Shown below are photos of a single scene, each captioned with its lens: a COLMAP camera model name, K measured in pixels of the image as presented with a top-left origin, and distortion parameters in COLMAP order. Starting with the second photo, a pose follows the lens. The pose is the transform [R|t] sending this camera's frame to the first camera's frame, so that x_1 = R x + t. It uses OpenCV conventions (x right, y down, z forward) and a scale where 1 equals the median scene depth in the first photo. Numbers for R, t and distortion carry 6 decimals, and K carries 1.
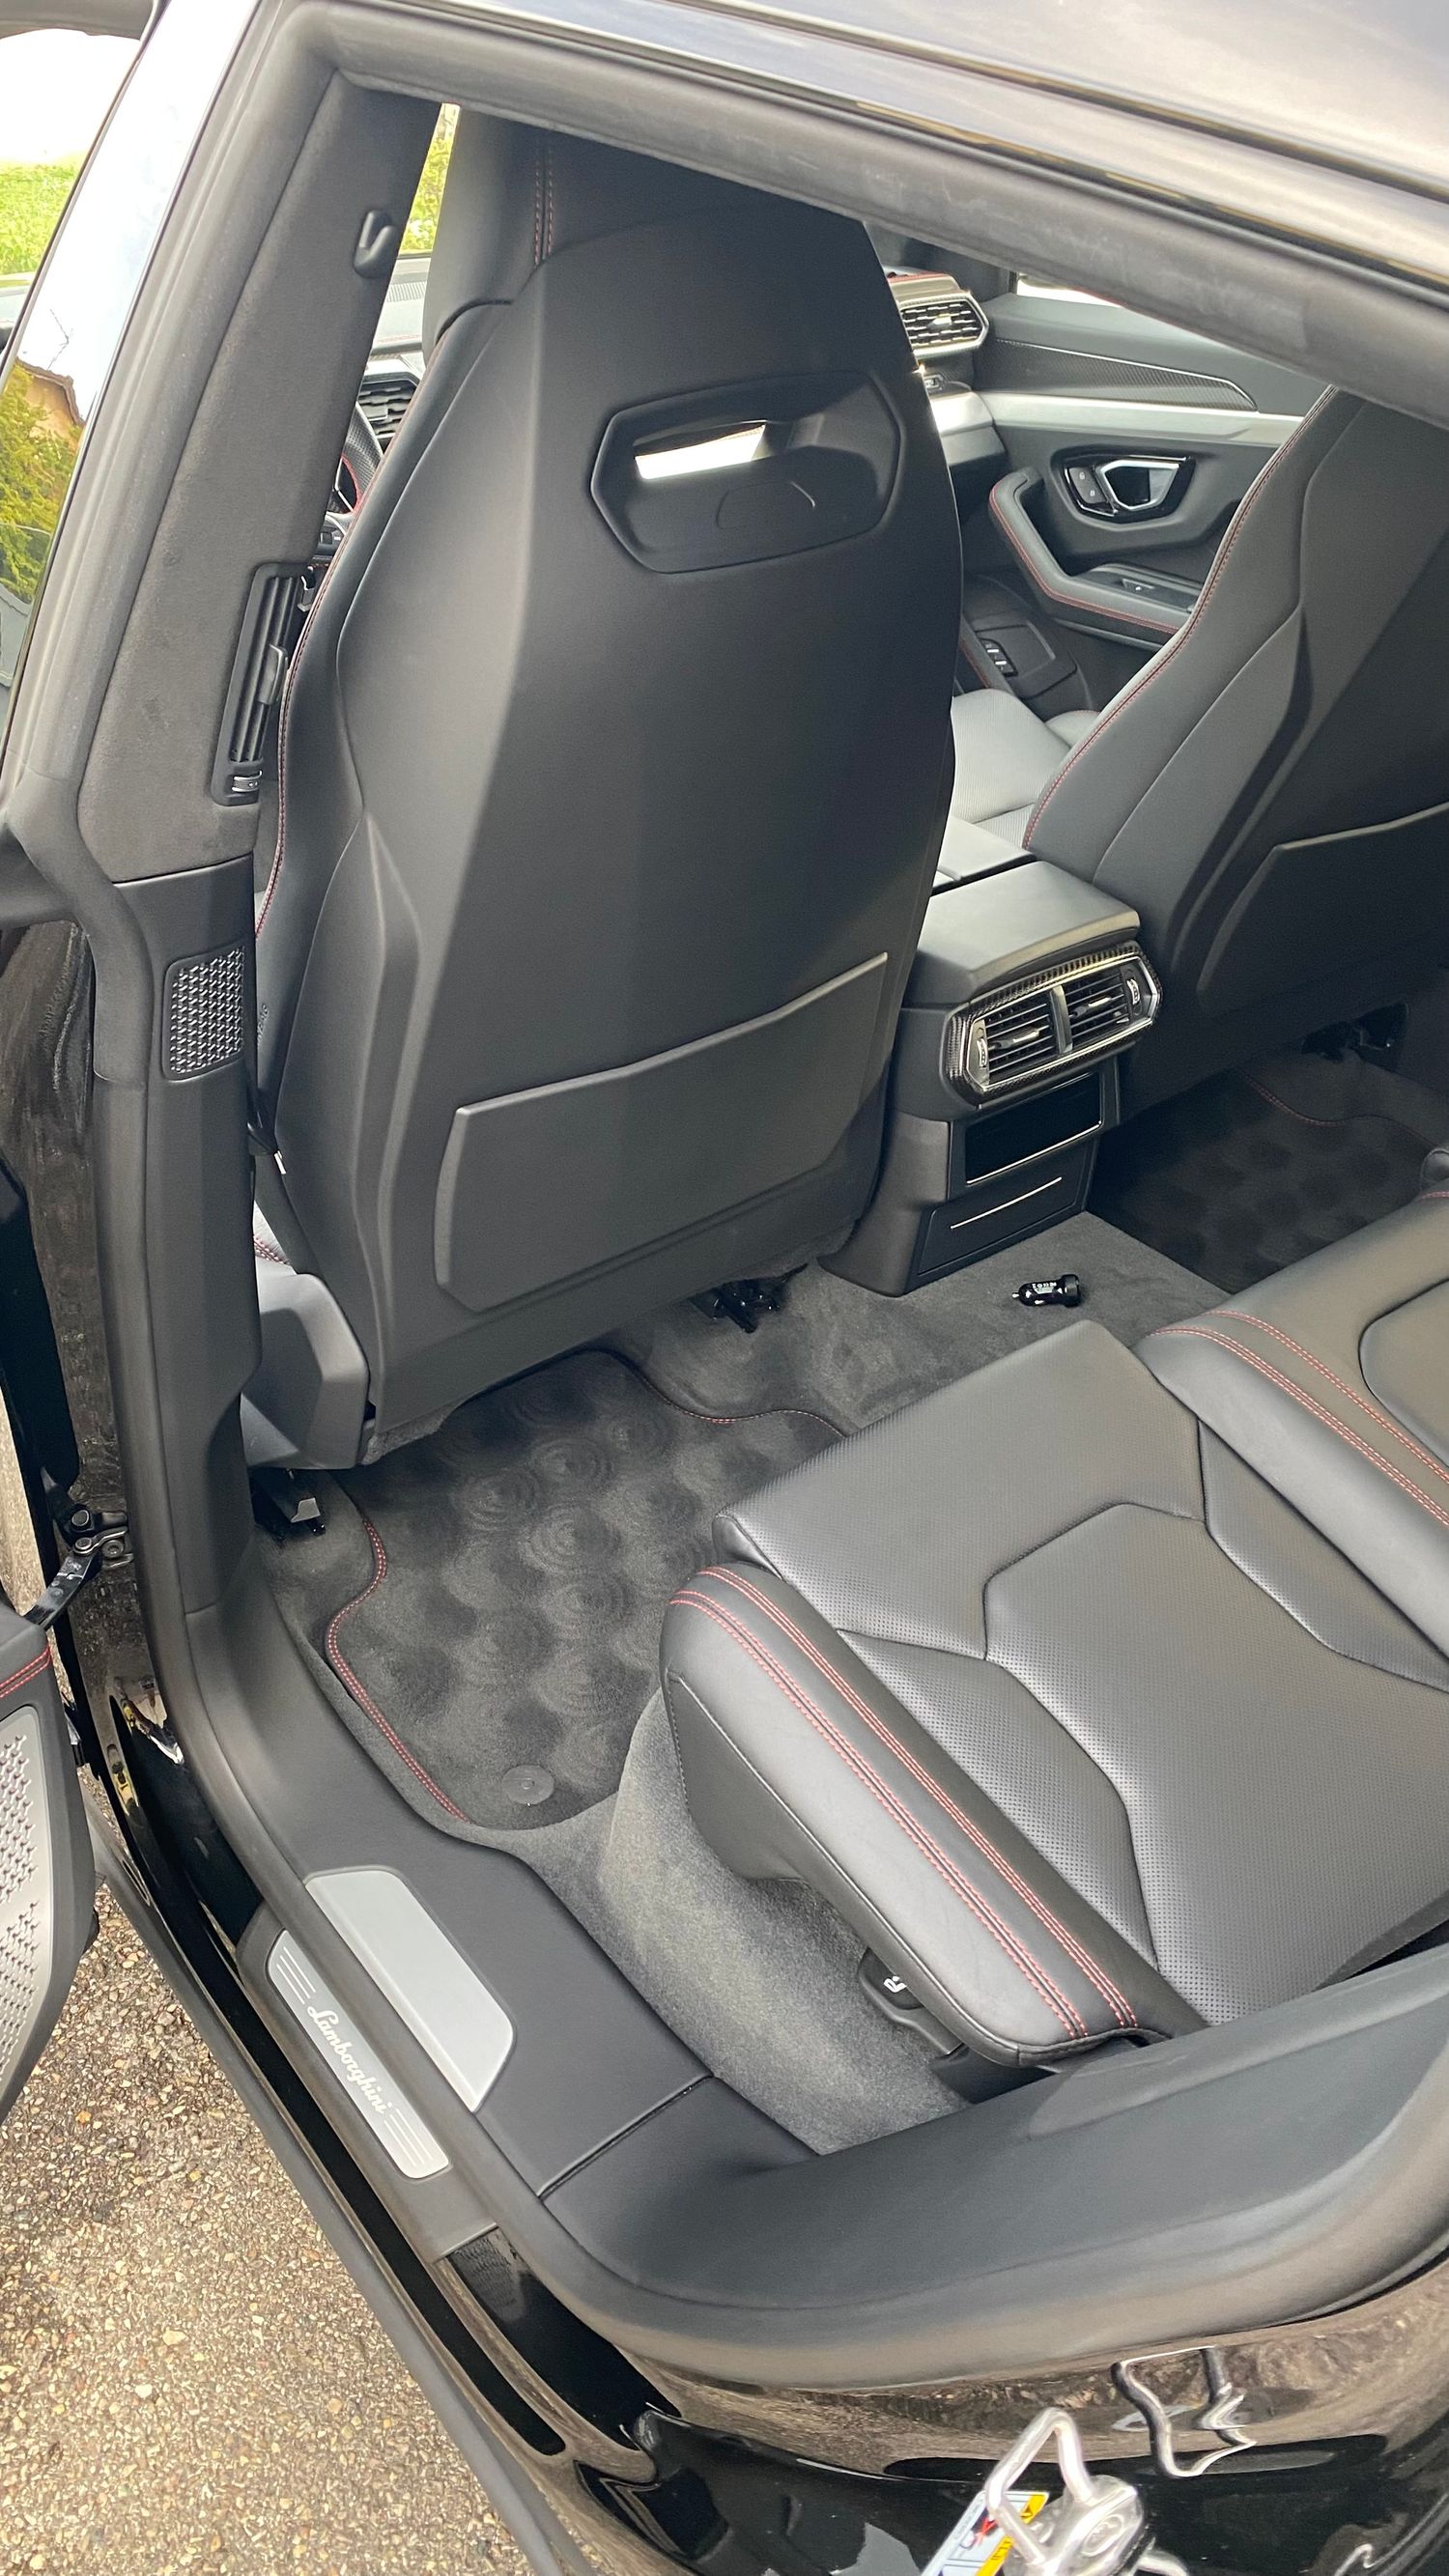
lens RADIAL K [[1990.9, 0, 716.6], [0, 1990.9, 1275.1], [0, 0, 1]] dist [0.034075, -0.040367]
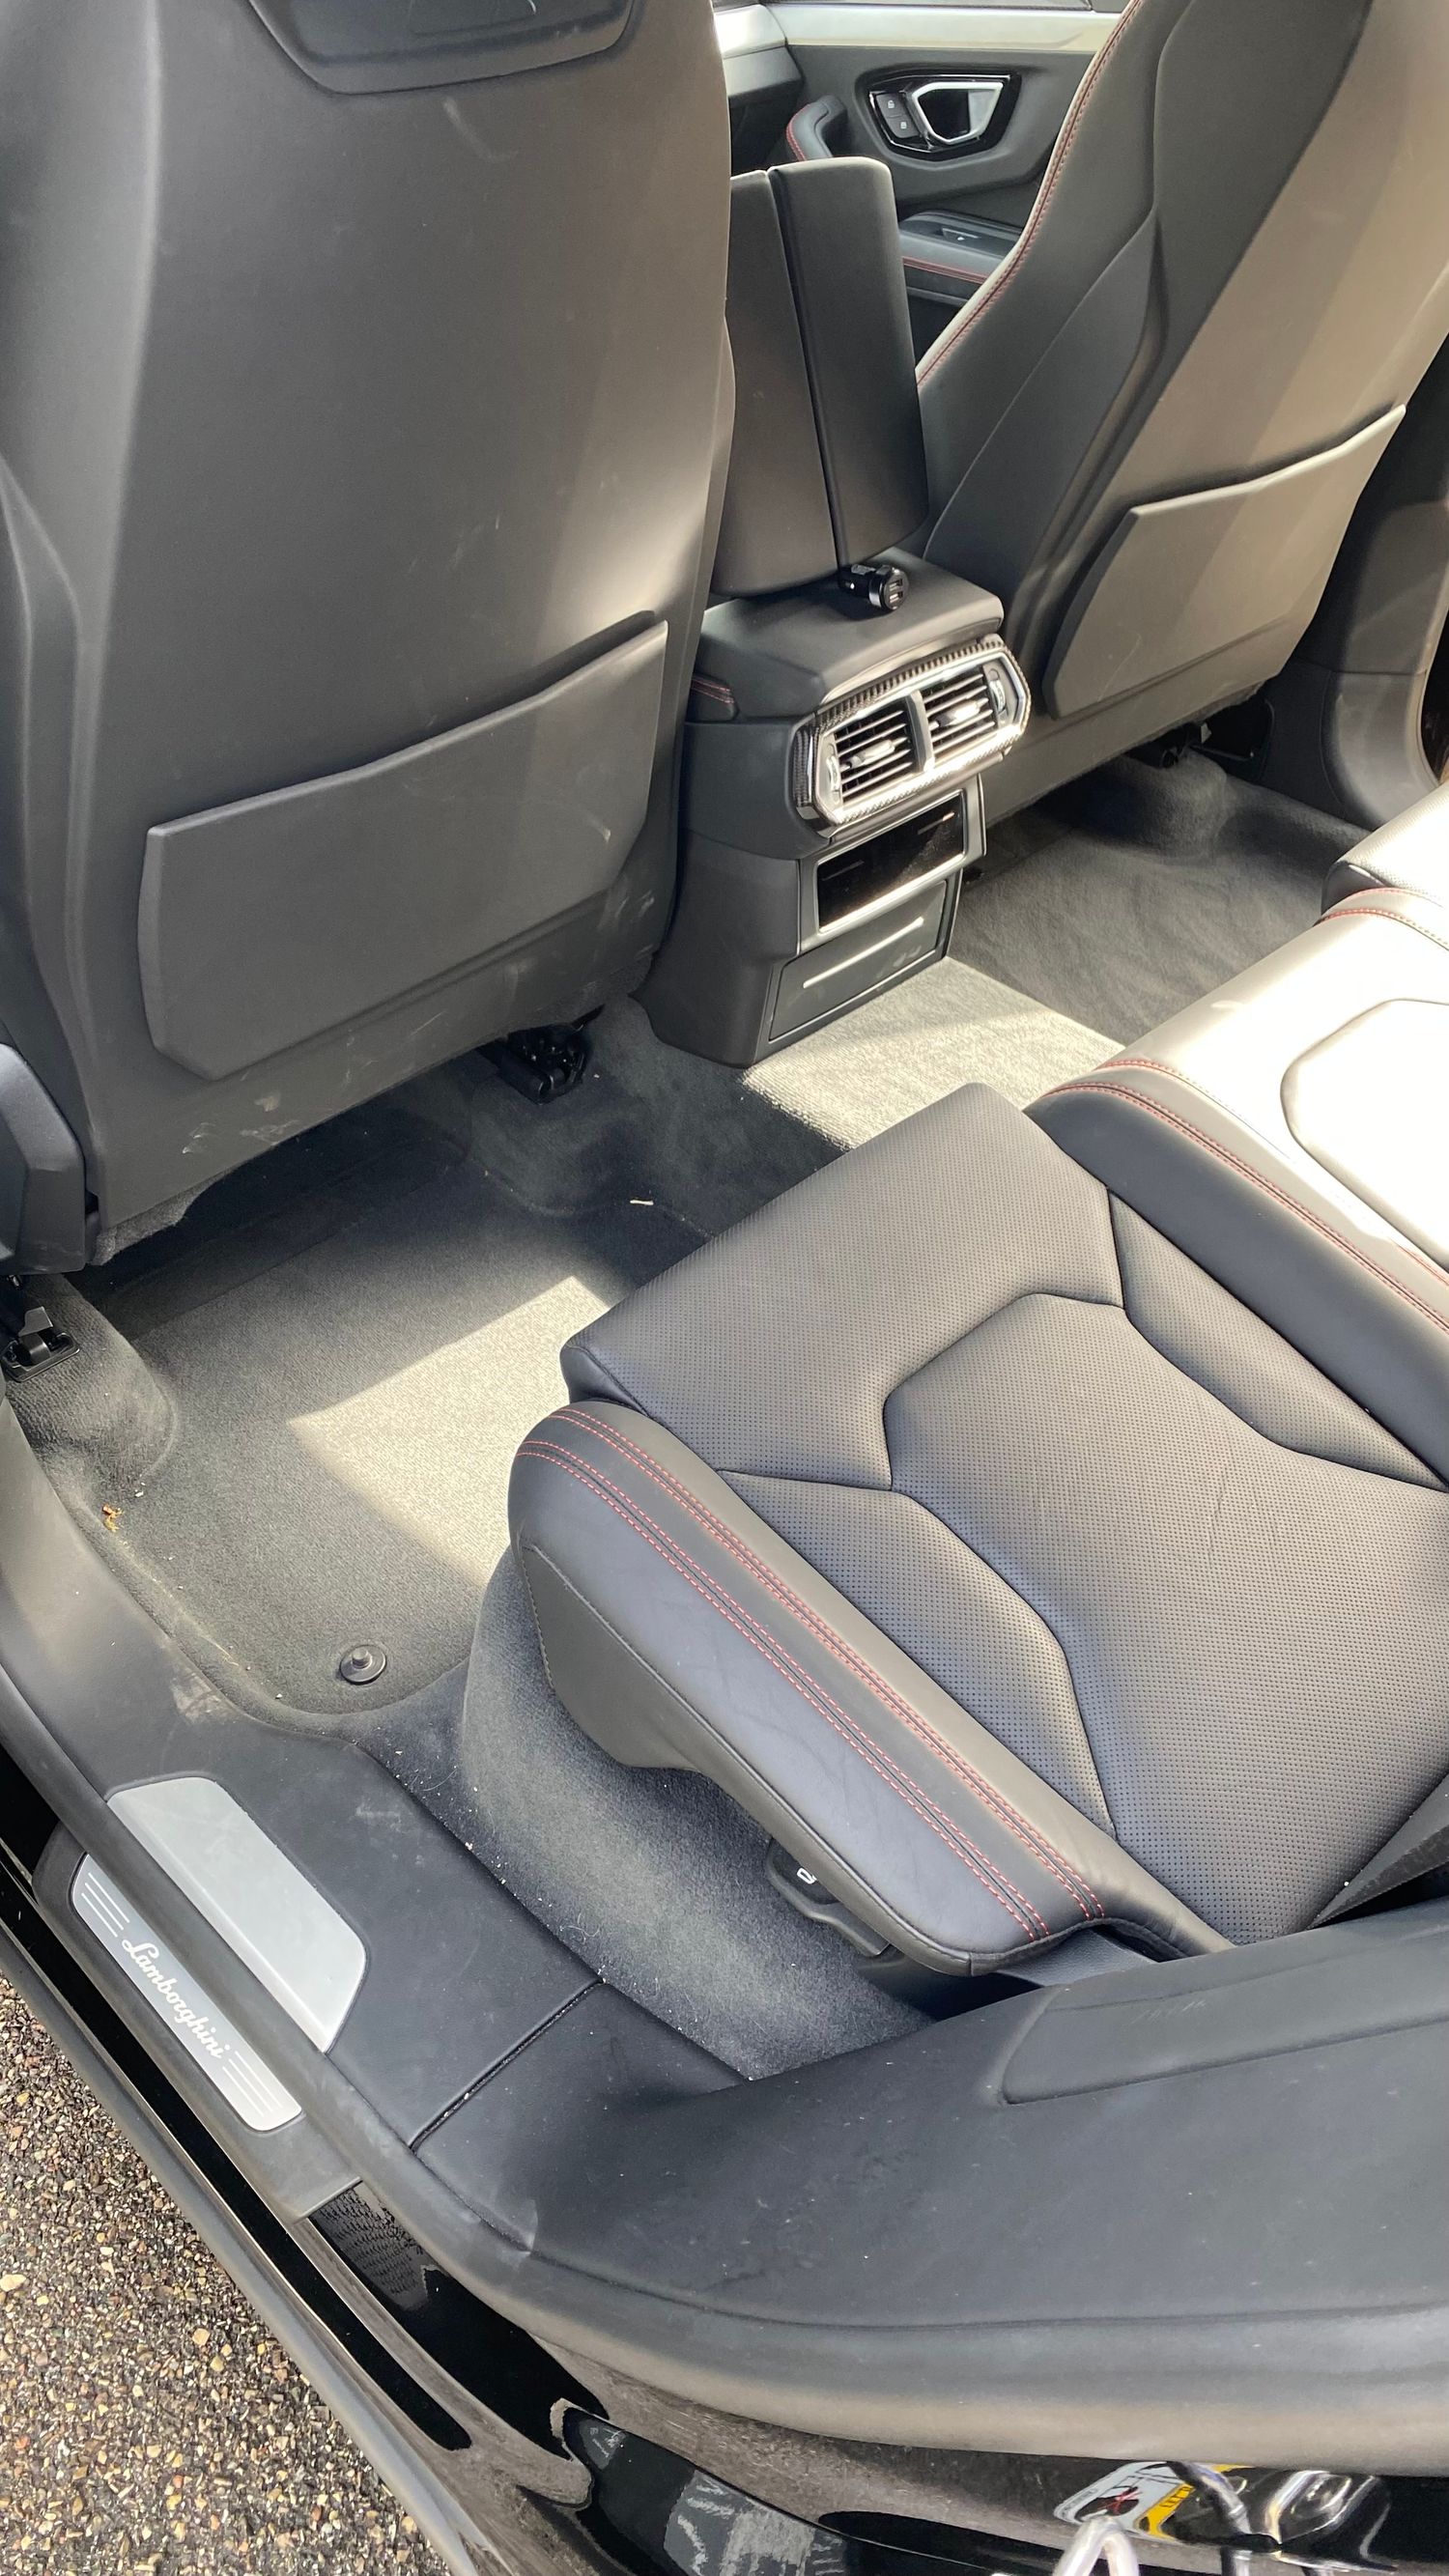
lens RADIAL K [[1990.9, 0, 716.6], [0, 1990.9, 1275.1], [0, 0, 1]] dist [0.034075, -0.040367]
pose [[0.993891, -0.068633, 0.086425, -0.005350], [0.058203, 0.991318, 0.117898, -0.002181], [-0.093766, -0.112148, 0.989258, 0.143044]]
